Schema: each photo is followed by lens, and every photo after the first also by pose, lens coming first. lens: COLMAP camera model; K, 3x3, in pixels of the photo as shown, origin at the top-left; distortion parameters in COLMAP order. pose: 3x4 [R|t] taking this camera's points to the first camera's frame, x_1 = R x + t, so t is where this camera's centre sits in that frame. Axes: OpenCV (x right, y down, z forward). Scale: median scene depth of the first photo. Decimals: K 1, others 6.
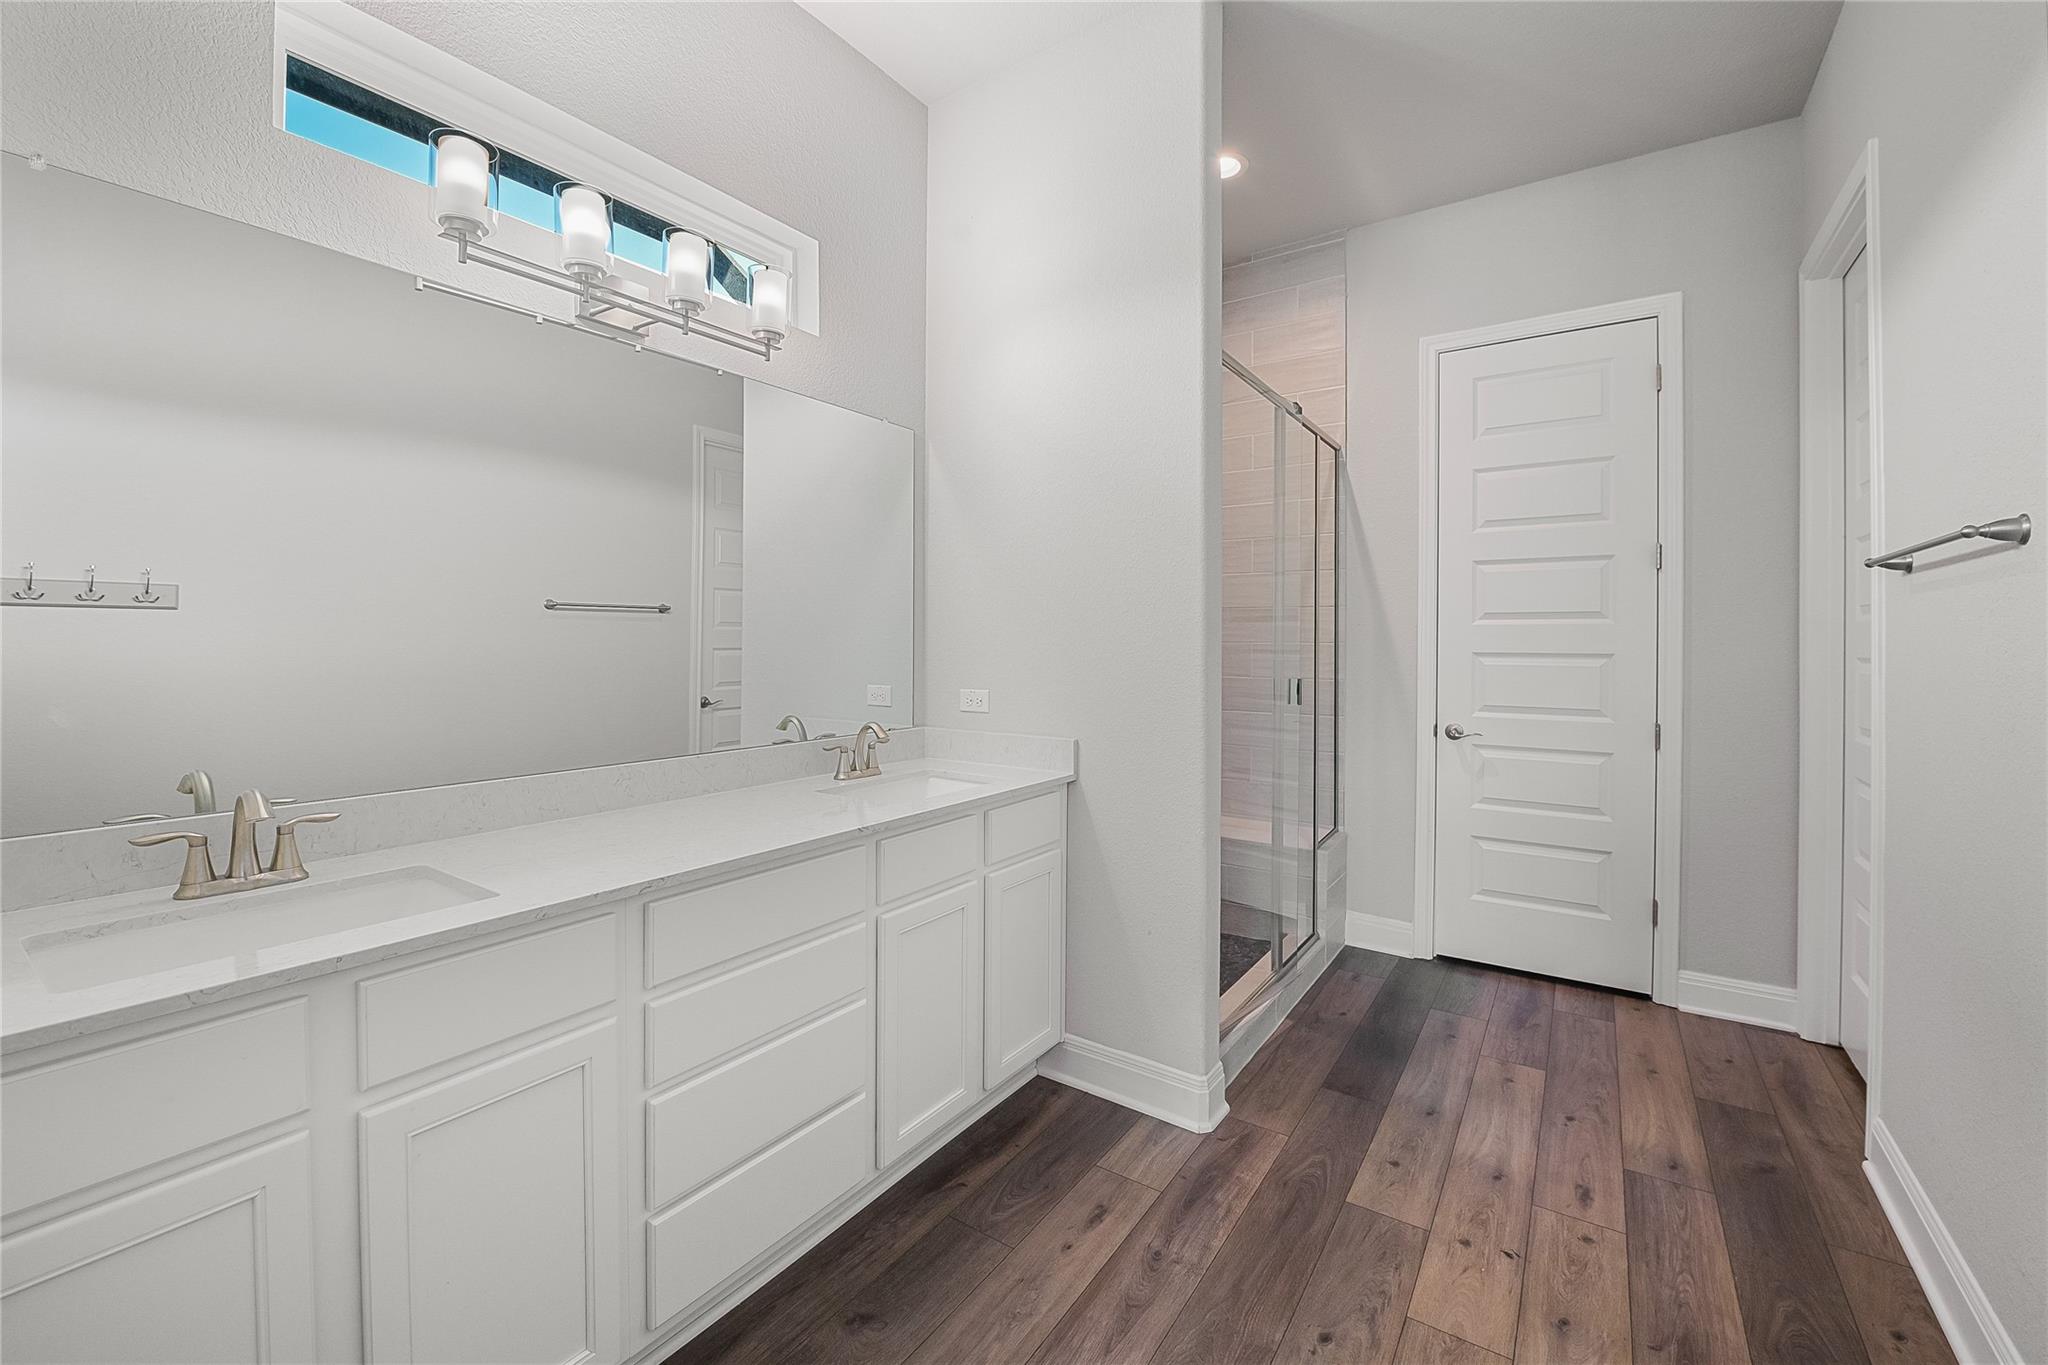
lens RADIAL K [[856.9, 0, 1021.3], [0, 856.9, 656.7], [0, 0, 1]] dist [-0.002513, -0.000244]
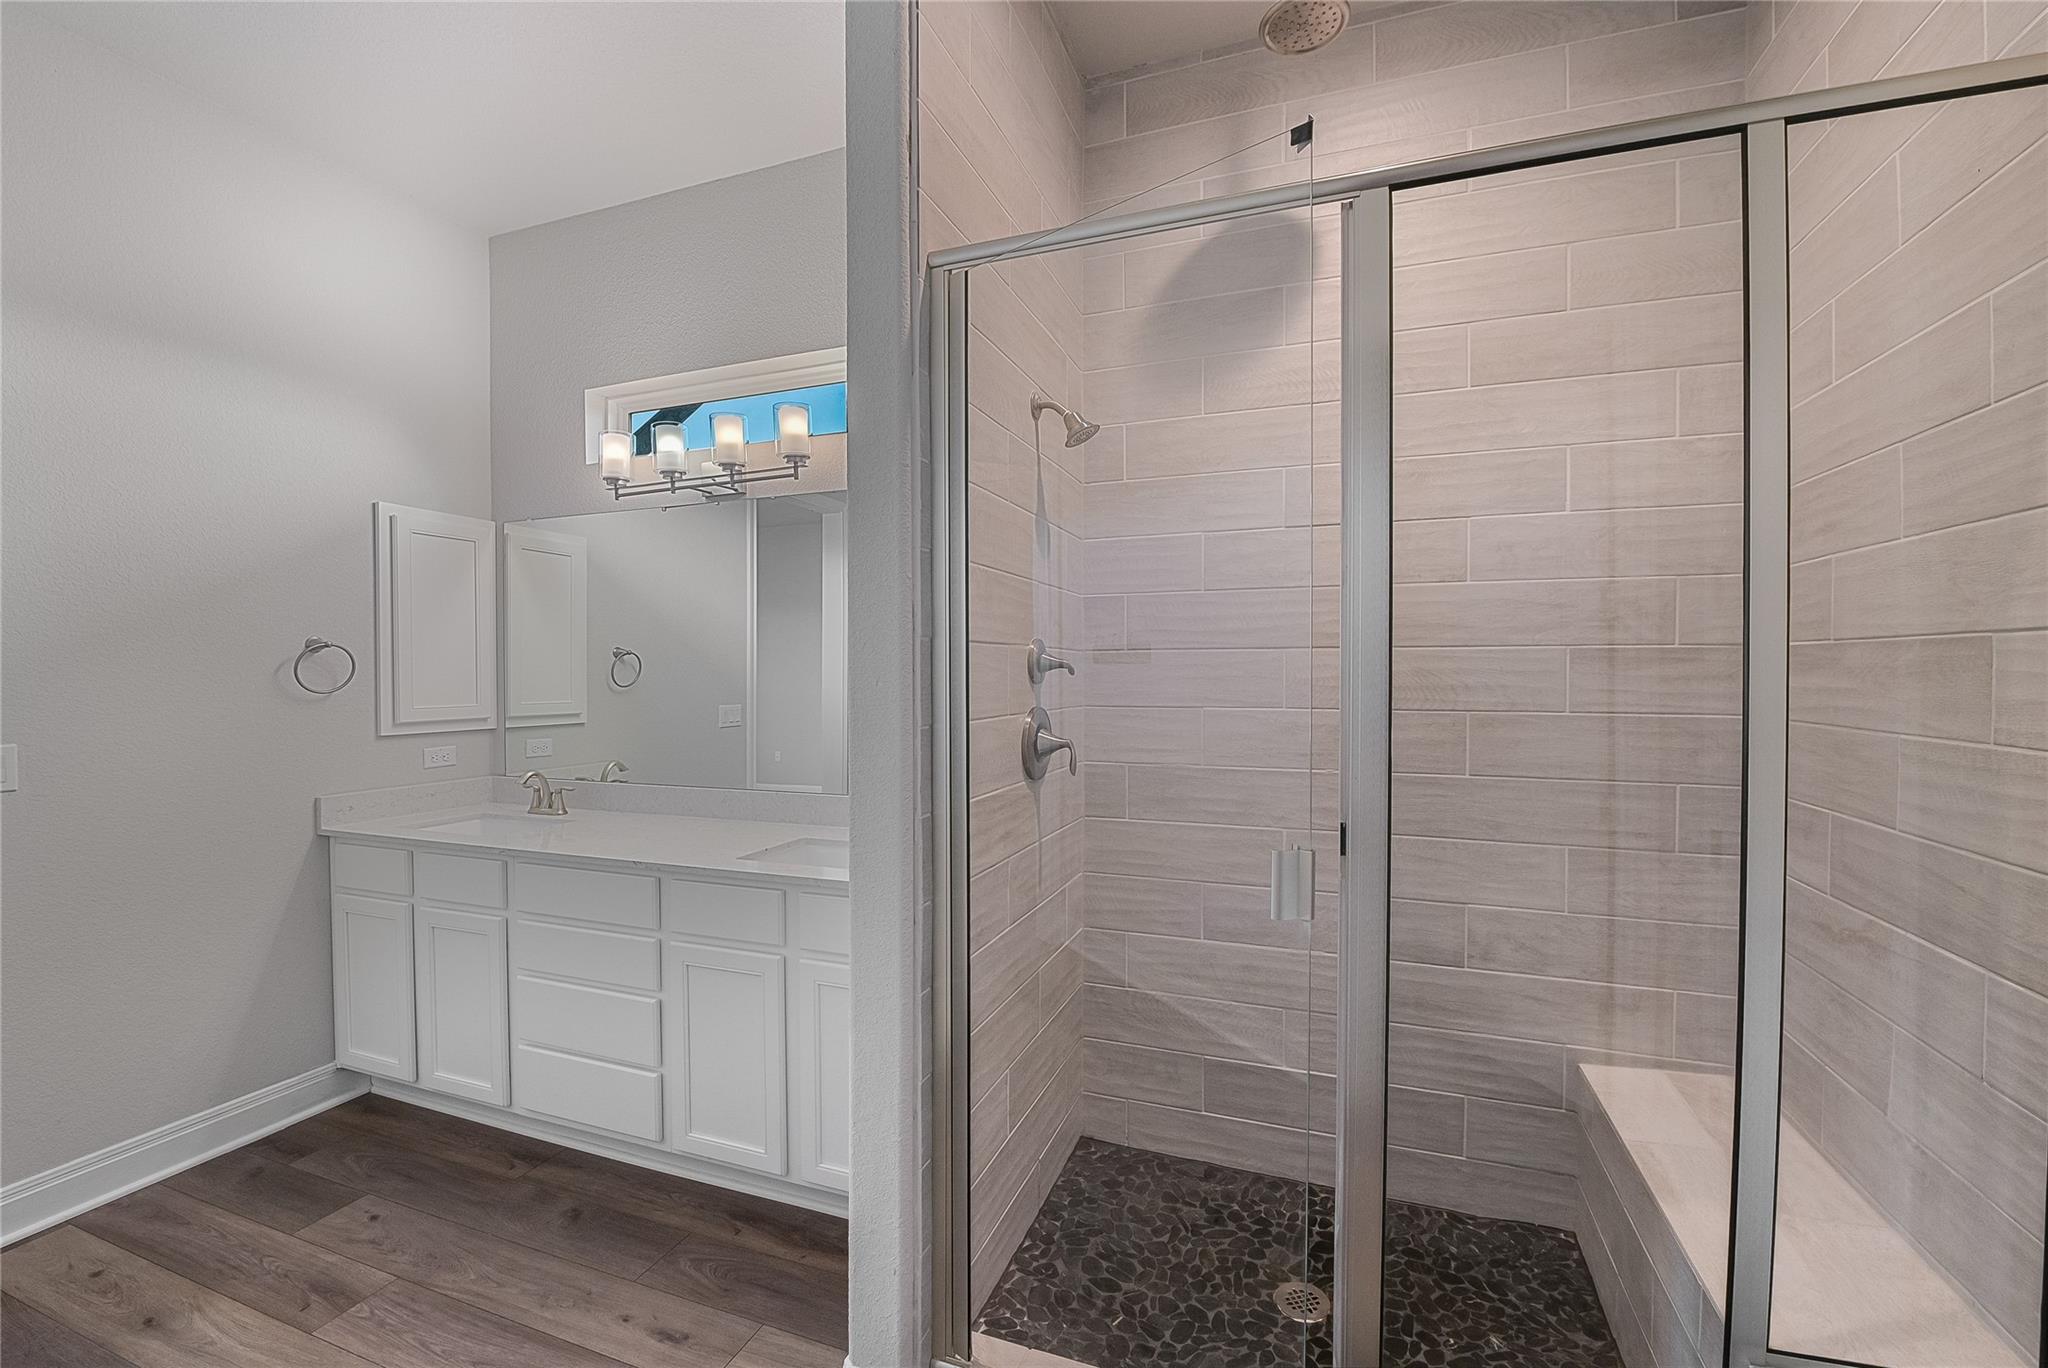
lens RADIAL K [[856.9, 0, 1021.3], [0, 856.9, 658.2], [0, 0, 1]] dist [-0.002513, -0.000244]
pose [[0.233376, 0.014962, -0.972272, 1.158878], [-0.000818, 0.999884, 0.015191, -0.128802], [0.972386, -0.002750, 0.233361, 1.220746]]
